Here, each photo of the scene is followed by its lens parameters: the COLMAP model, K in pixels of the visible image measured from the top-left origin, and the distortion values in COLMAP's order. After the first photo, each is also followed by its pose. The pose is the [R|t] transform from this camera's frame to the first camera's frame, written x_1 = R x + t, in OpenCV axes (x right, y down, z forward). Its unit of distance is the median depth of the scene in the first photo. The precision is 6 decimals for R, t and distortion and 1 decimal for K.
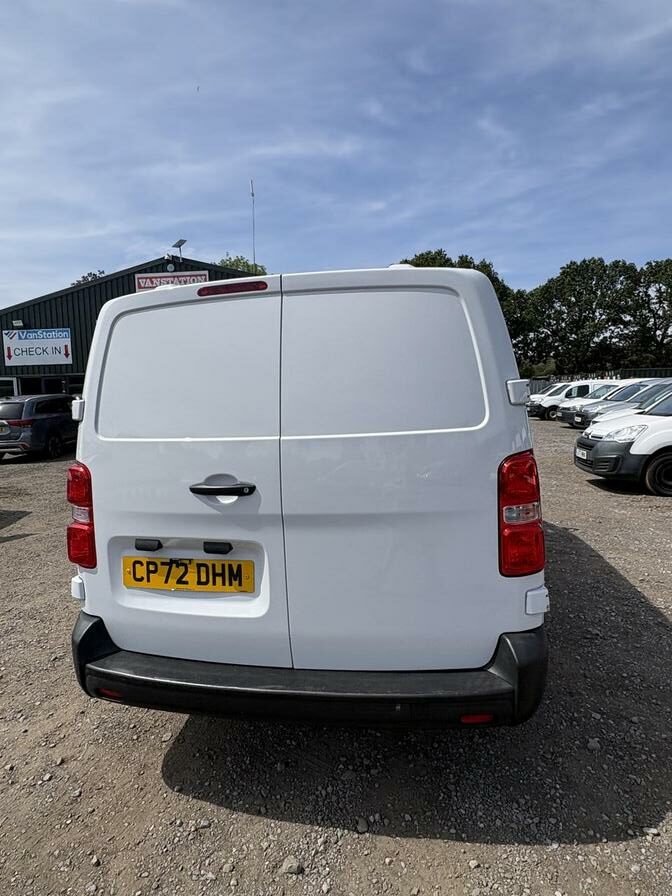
lens RADIAL K [[514.9, 0, 336.0], [0, 514.9, 448.0], [0, 0, 1]] dist [0.000018, 0.000858]
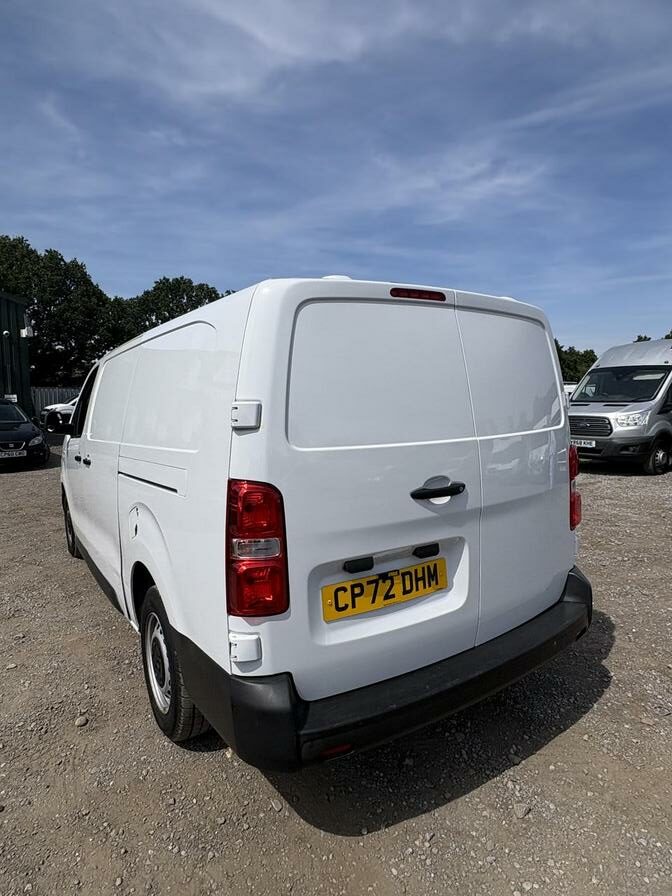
lens RADIAL K [[514.9, 0, 336.0], [0, 514.9, 448.0], [0, 0, 1]] dist [0.000018, 0.000858]
pose [[0.721128, -0.048756, 0.691084, -0.974643], [0.061322, 0.998097, 0.006428, -0.021801], [-0.690082, 0.037744, 0.722746, 0.366206]]
